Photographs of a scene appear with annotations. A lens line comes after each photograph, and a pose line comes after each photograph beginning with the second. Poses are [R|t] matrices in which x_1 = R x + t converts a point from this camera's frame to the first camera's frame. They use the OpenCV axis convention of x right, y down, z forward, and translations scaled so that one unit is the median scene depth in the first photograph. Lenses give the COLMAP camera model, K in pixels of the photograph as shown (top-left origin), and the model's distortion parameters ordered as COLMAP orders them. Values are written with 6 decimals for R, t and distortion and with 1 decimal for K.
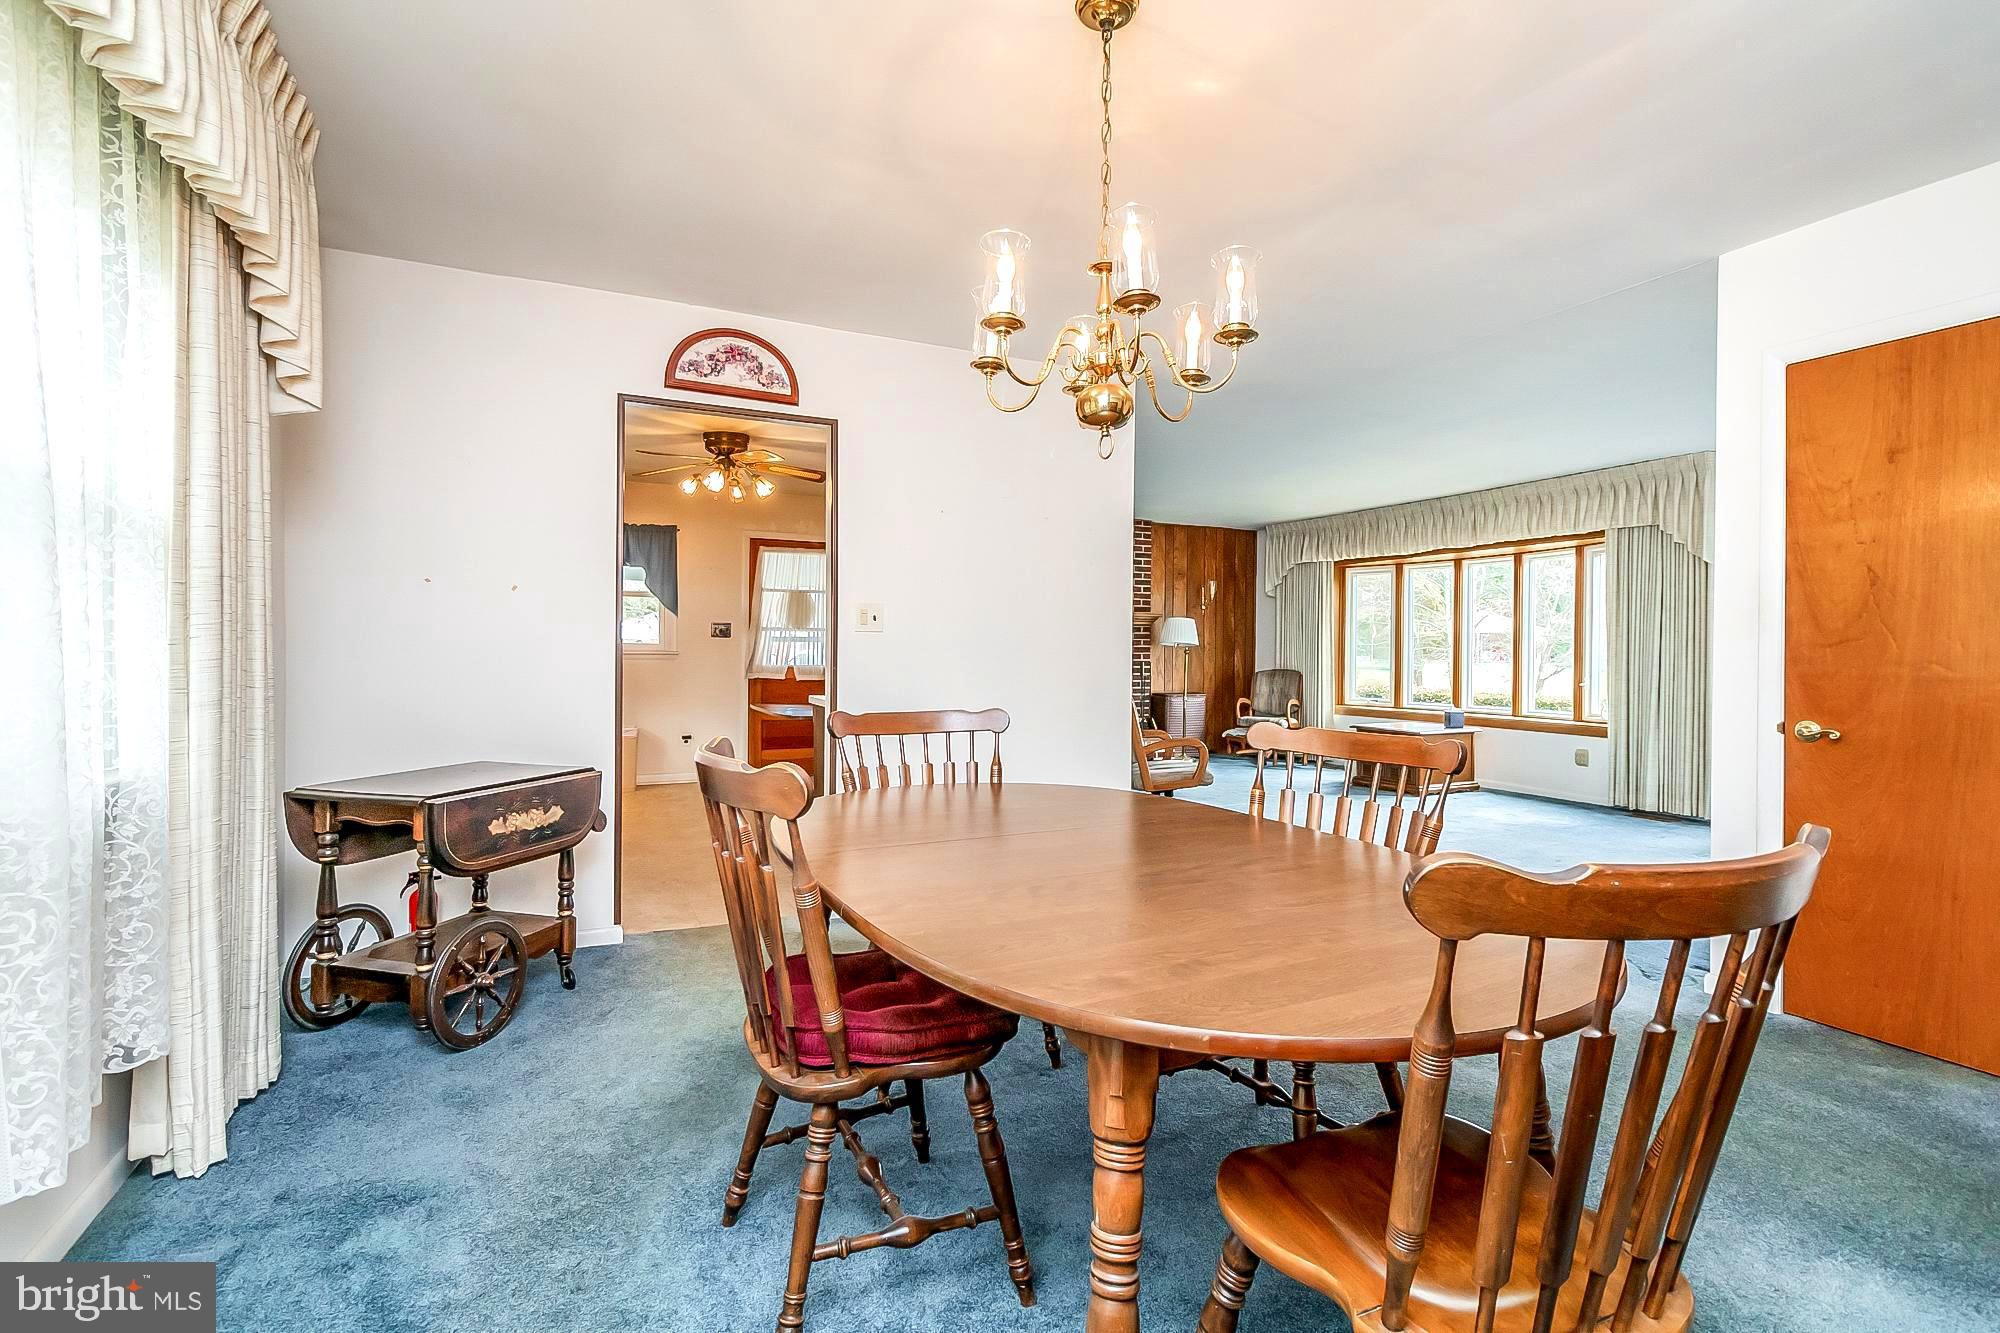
lens RADIAL K [[927.4, 0, 989.2], [0, 927.4, 645.4], [0, 0, 1]] dist [0.000407, 0.000102]
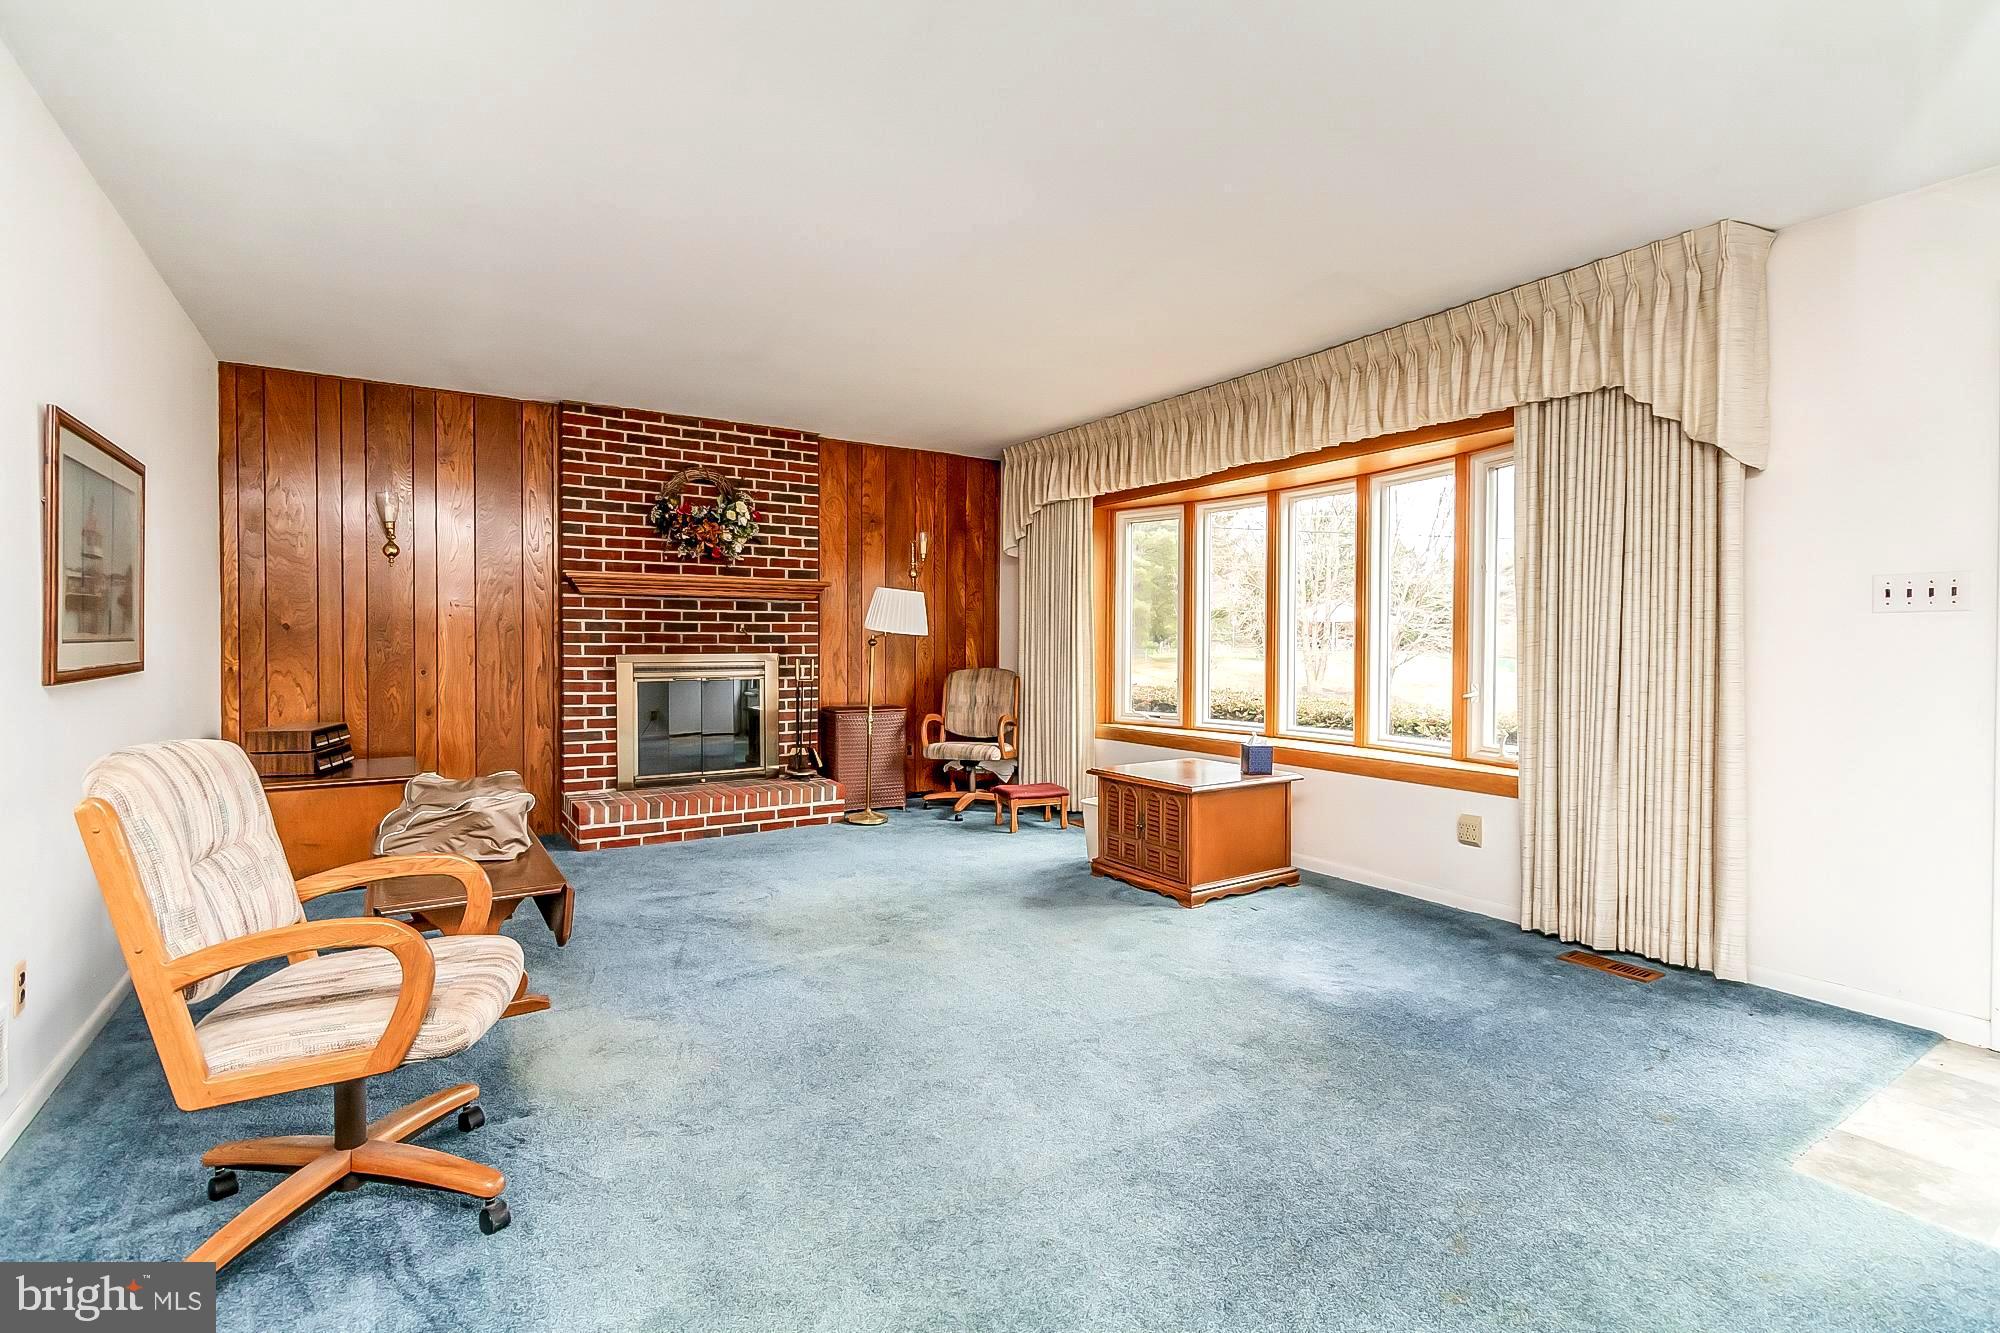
lens RADIAL K [[926.4, 0, 1001.2], [0, 926.4, 651.2], [0, 0, 1]] dist [-0.002020, -0.000087]
pose [[0.989242, -0.006372, 0.146148, 0.258780], [0.004091, 0.999865, 0.015906, 0.004580], [-0.146230, -0.015137, 0.989135, 0.453858]]
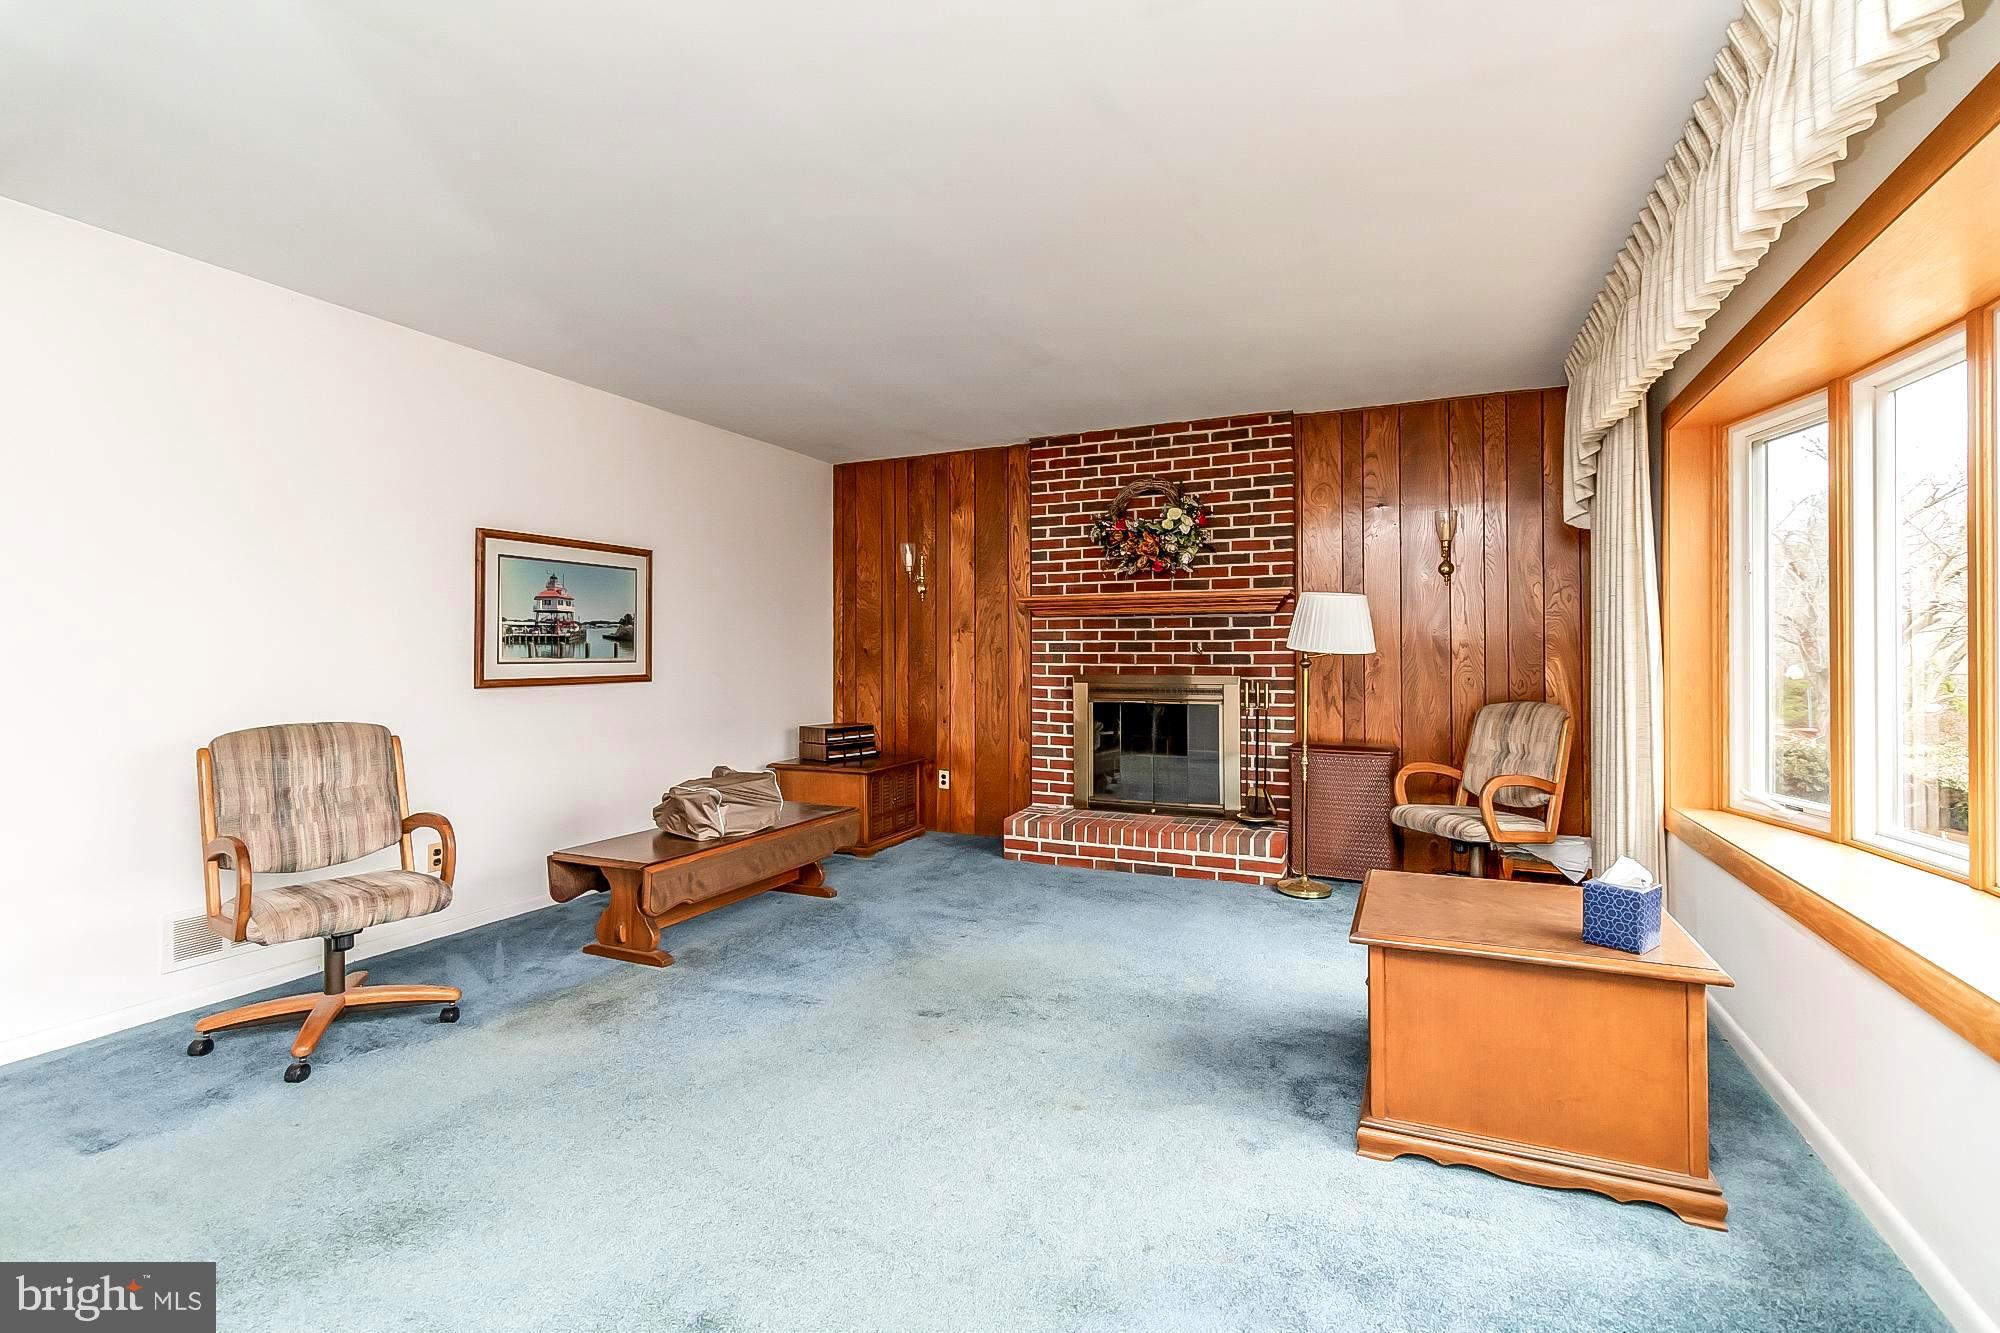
lens RADIAL K [[927.4, 0, 989.2], [0, 927.4, 645.4], [0, 0, 1]] dist [0.000407, 0.000102]
pose [[0.647234, -0.017781, -0.762084, 0.580003], [0.007051, 0.999825, -0.017340, 0.006478], [0.762258, 0.005850, 0.647246, 0.676327]]
